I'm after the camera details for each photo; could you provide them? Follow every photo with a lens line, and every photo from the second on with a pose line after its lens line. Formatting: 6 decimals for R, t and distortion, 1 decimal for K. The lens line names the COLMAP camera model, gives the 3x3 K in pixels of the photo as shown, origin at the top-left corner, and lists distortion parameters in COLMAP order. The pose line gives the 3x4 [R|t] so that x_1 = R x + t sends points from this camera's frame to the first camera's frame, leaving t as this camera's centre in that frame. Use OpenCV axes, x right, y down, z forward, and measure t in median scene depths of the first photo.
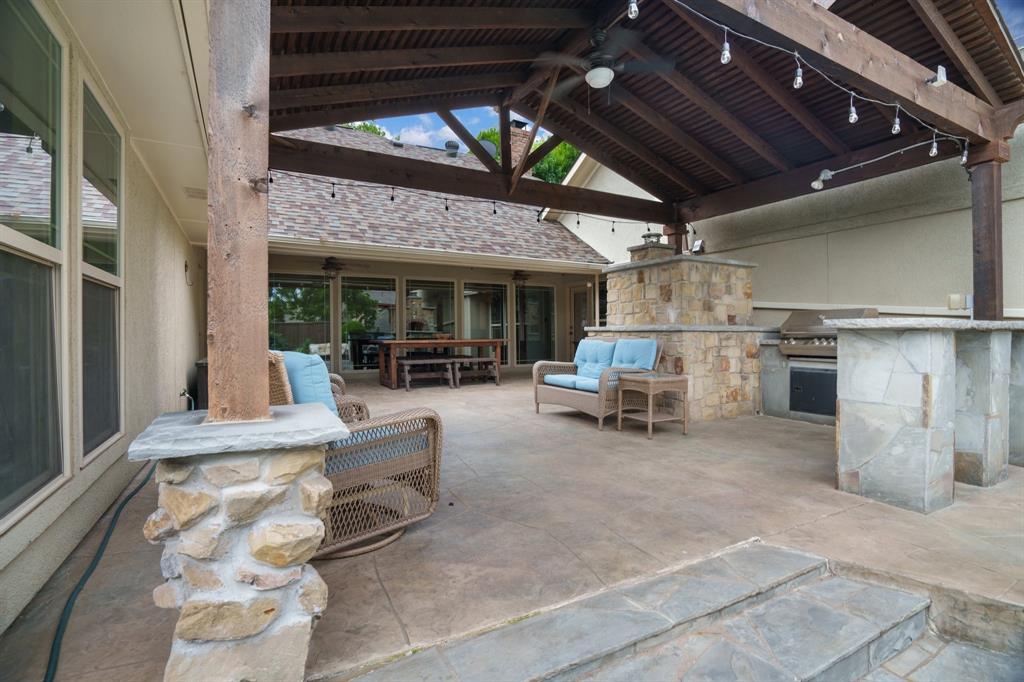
lens RADIAL K [[486.0, 0, 517.8], [0, 486.0, 340.7], [0, 0, 1]] dist [-0.038172, 0.009142]
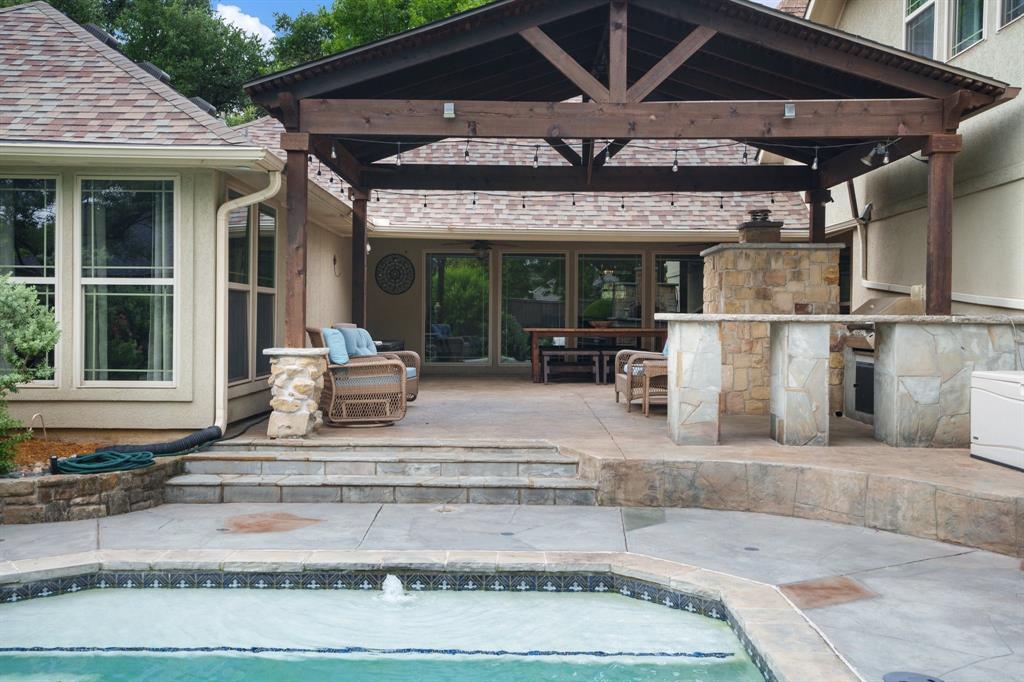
lens RADIAL K [[1039.9, 0, 508.4], [0, 1039.9, 328.9], [0, 0, 1]] dist [0.065406, 0.000000]
pose [[0.865286, 0.012559, -0.501122, 0.984345], [-0.015486, 0.999879, -0.001681, 0.007156], [0.501040, 0.009215, 0.865375, -1.019370]]
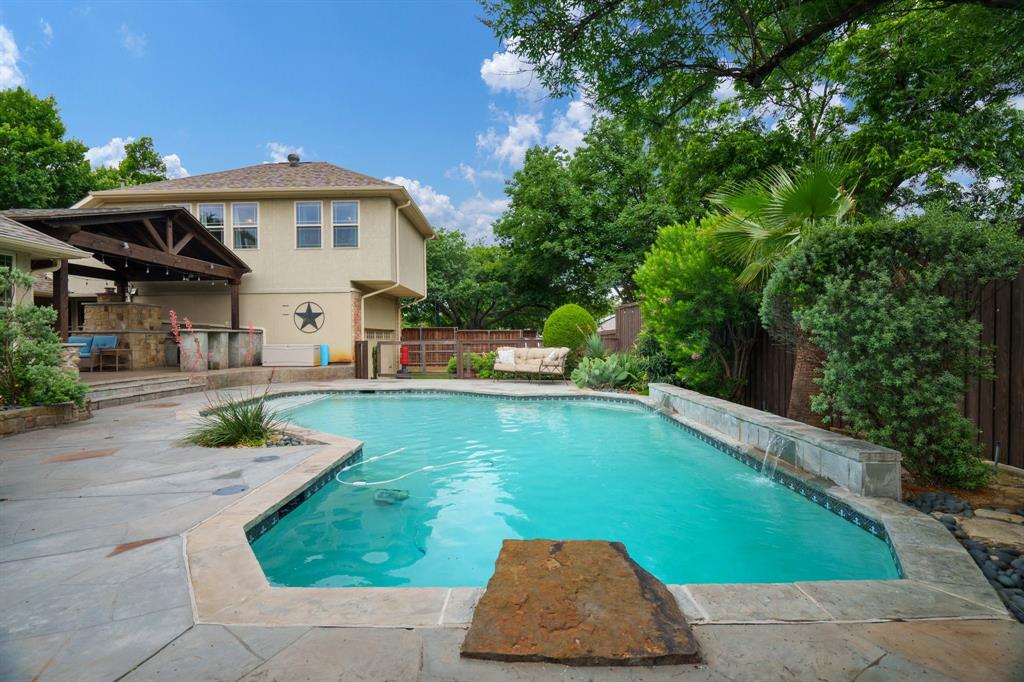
lens RADIAL K [[486.0, 0, 515.3], [0, 486.0, 336.0], [0, 0, 1]] dist [-0.038172, 0.009142]
pose [[0.495073, 0.000342, 0.868851, -0.774994], [0.021575, 0.999687, -0.012687, 0.069483], [-0.868583, 0.025027, 0.494911, -1.871862]]
